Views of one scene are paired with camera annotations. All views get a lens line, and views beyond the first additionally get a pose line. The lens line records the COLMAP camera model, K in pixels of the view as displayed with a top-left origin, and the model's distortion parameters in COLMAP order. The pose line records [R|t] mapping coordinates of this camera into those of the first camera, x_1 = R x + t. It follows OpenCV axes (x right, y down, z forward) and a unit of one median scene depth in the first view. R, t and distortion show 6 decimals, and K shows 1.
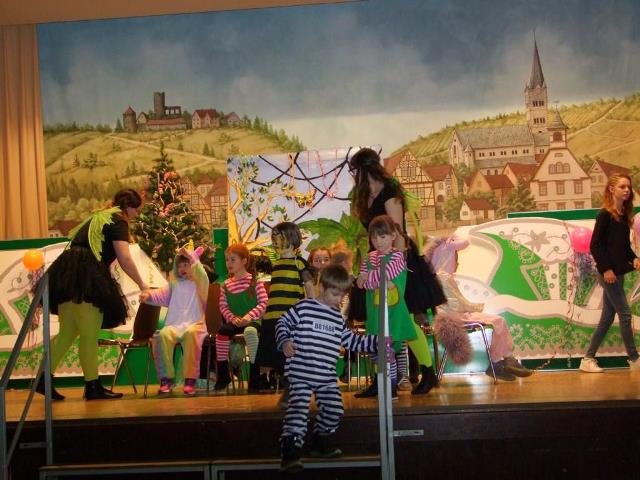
lens RADIAL K [[1220.3, 0, 308.1], [0, 1220.3, 263.2], [0, 0, 1]] dist [0.065315, 0.000000]
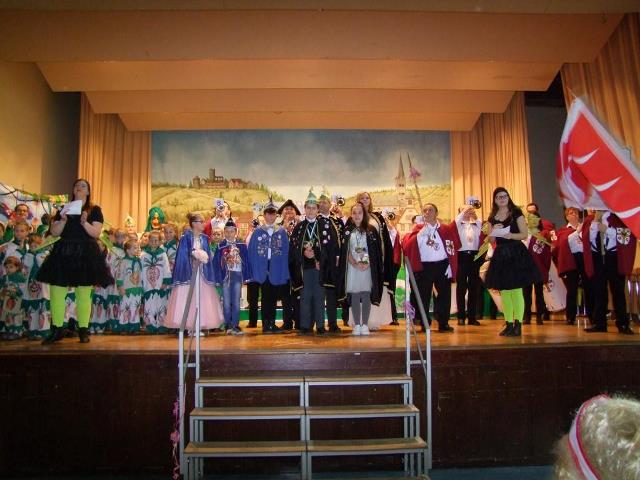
lens RADIAL K [[526.8, 0, 318.3], [0, 526.8, 255.4], [0, 0, 1]] dist [-0.121731, 0.097237]
pose [[0.987386, 0.039487, 0.153326, -0.079480], [-0.037523, 0.999173, -0.015680, 0.005643], [-0.153818, 0.009729, 0.988051, 0.152052]]
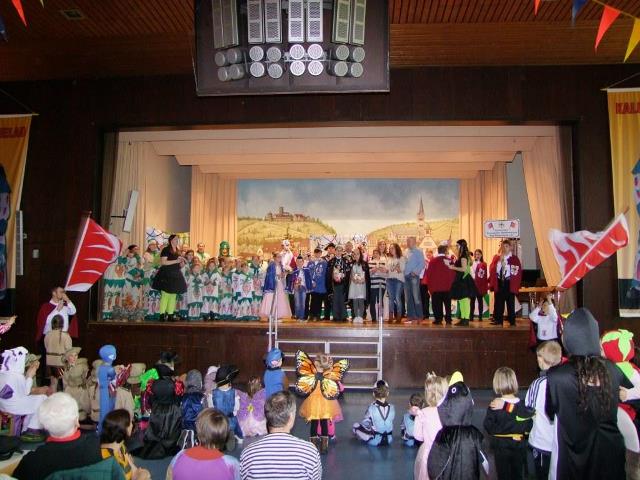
lens RADIAL K [[601.4, 0, 326.2], [0, 601.4, 241.2], [0, 0, 1]] dist [-0.004498, 0.000000]
pose [[0.997890, 0.052719, 0.037910, -0.071873], [-0.051433, 0.998093, -0.034135, -0.024895], [-0.039637, 0.032113, 0.998698, -0.331072]]
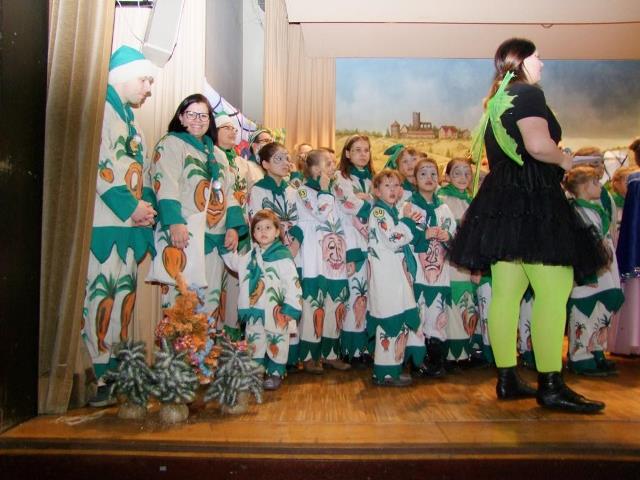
lens RADIAL K [[526.8, 0, 319.2], [0, 526.8, 246.3], [0, 0, 1]] dist [-0.121731, 0.097237]
pose [[0.993387, 0.044055, 0.106027, -0.304528], [-0.044911, 0.998975, 0.005694, 0.021971], [-0.105667, -0.010418, 0.994347, 0.405109]]
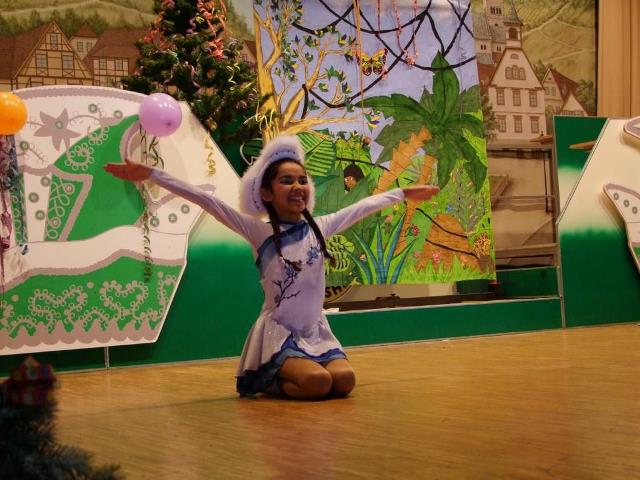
lens RADIAL K [[1133.4, 0, 316.7], [0, 1133.4, 235.4], [0, 0, 1]] dist [0.053411, 0.000000]
pose [[0.790396, 0.025607, 0.612060, -0.347285], [-0.015666, 0.999644, -0.021591, 0.046463], [-0.612395, 0.007477, 0.790516, 0.486108]]
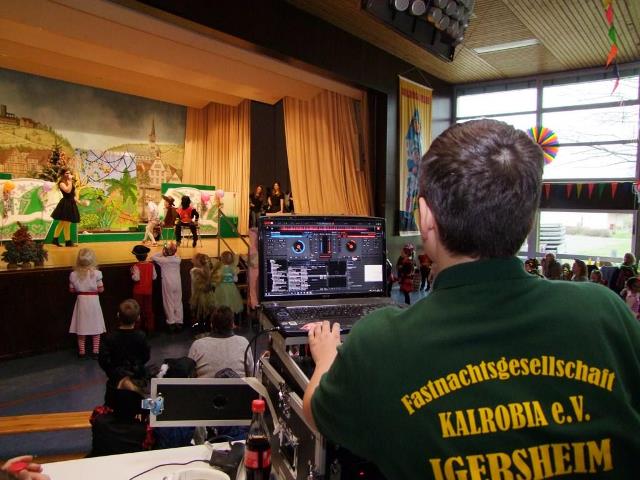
lens RADIAL K [[526.8, 0, 320.4], [0, 526.8, 245.1], [0, 0, 1]] dist [-0.121731, 0.097237]
pose [[0.513988, -0.000362, 0.857797, -0.612496], [-0.092235, 0.994179, 0.055687, 0.001180], [-0.852824, -0.107742, 0.510962, 0.059571]]
